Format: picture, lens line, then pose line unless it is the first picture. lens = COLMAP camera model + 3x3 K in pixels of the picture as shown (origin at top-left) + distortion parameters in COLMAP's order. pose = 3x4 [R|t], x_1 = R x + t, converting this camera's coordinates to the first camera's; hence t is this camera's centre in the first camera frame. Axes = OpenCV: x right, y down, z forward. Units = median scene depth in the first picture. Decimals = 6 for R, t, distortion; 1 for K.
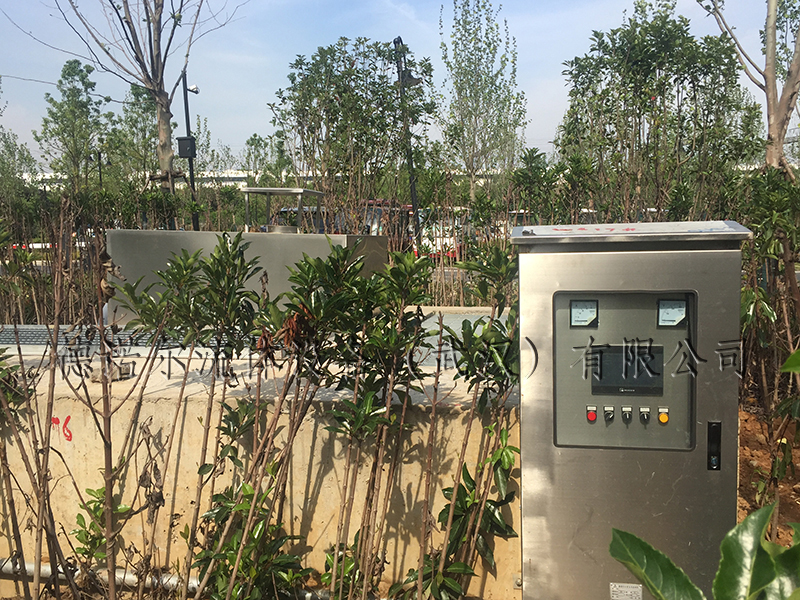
lens RADIAL K [[750.3, 0, 400.7], [0, 750.3, 301.1], [0, 0, 1]] dist [0.032746, 0.000000]
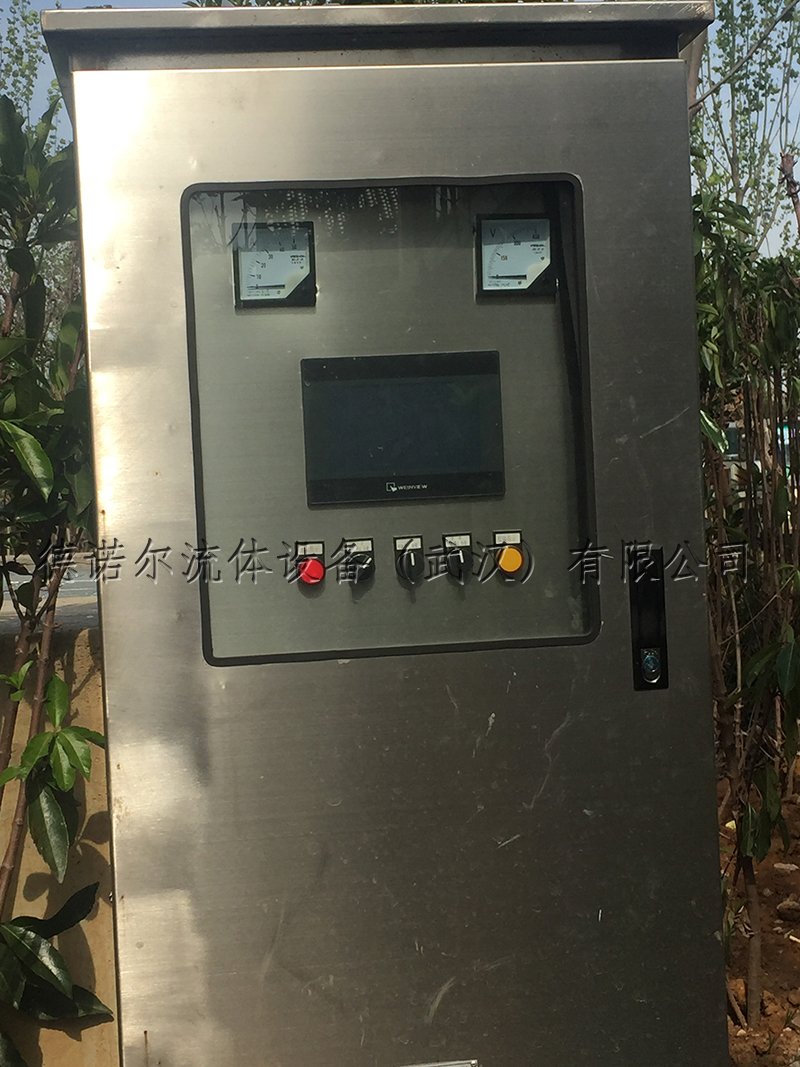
lens RADIAL K [[1754.8, 0, 399.4], [0, 1754.8, 533.3], [0, 0, 1]] dist [0.036479, 0.000000]
pose [[0.949644, -0.026087, 0.312242, 0.046818], [0.055290, 0.994842, -0.085040, 0.206412], [-0.308413, 0.098022, 0.946189, 0.244204]]
